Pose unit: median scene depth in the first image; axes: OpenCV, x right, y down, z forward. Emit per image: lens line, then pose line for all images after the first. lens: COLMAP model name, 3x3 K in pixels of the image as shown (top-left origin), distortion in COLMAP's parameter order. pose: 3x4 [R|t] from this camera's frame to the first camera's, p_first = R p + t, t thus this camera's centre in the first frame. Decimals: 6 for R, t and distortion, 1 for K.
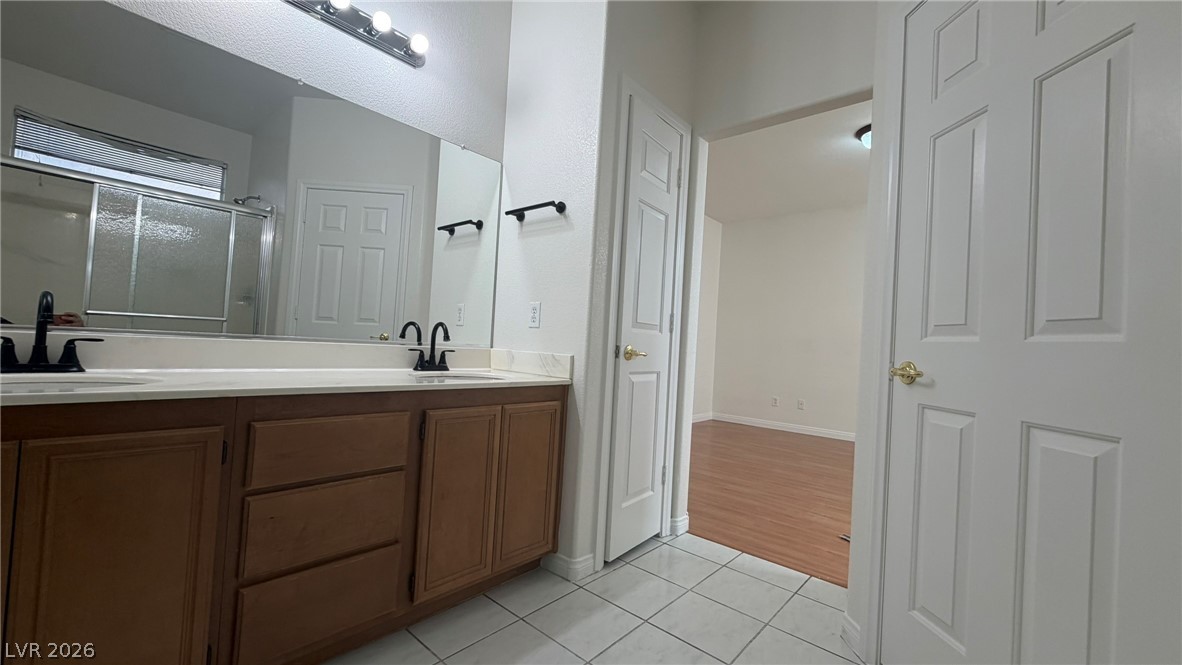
lens RADIAL K [[469.2, 0, 572.6], [0, 469.2, 334.7], [0, 0, 1]] dist [-0.004409, 0.000980]
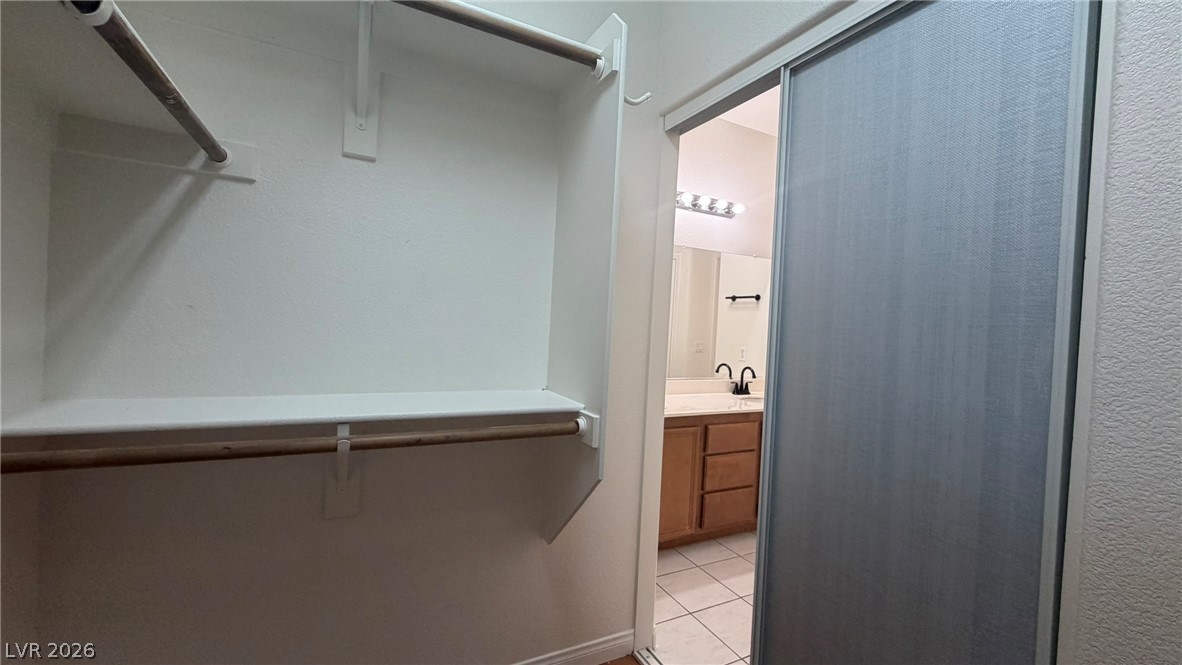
lens RADIAL K [[469.2, 0, 581.2], [0, 469.2, 336.6], [0, 0, 1]] dist [-0.004409, 0.000980]
pose [[0.940643, -0.005481, -0.339354, -0.269995], [0.015608, 0.999510, 0.027120, -0.189921], [0.339040, -0.030807, 0.940268, -0.807336]]
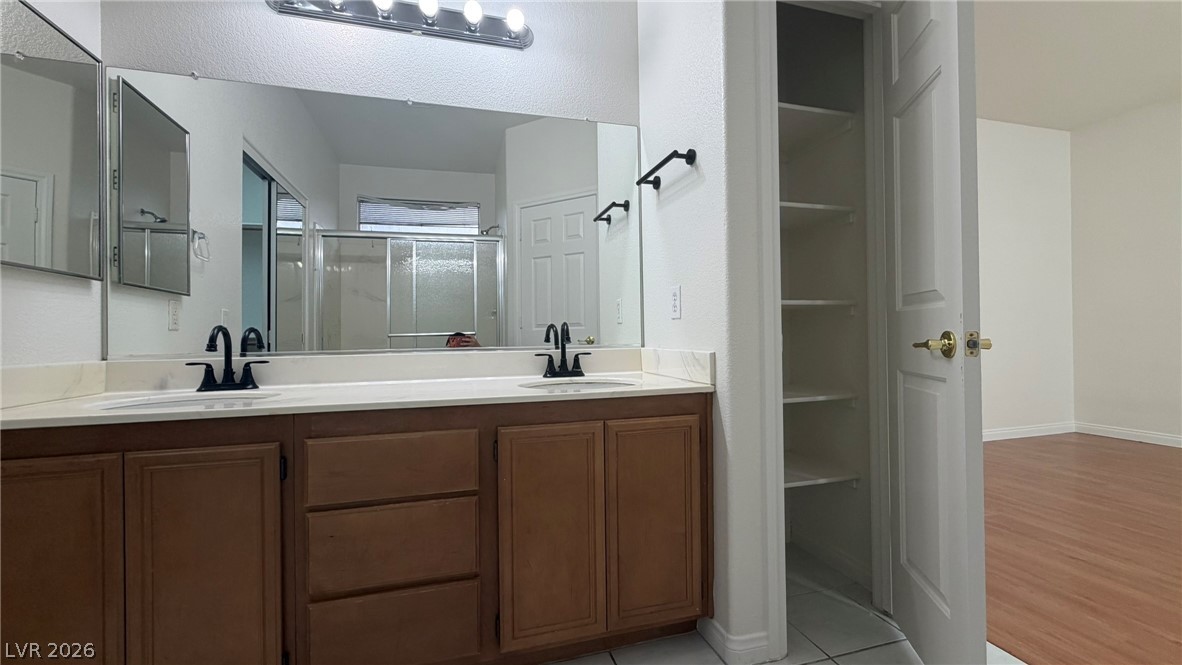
lens RADIAL K [[469.2, 0, 579.2], [0, 469.2, 333.7], [0, 0, 1]] dist [-0.004409, 0.000980]
pose [[0.844965, -0.070332, -0.530177, 0.205604], [0.072911, 0.997209, -0.016086, 0.010978], [0.529828, -0.025064, 0.847734, 0.261646]]
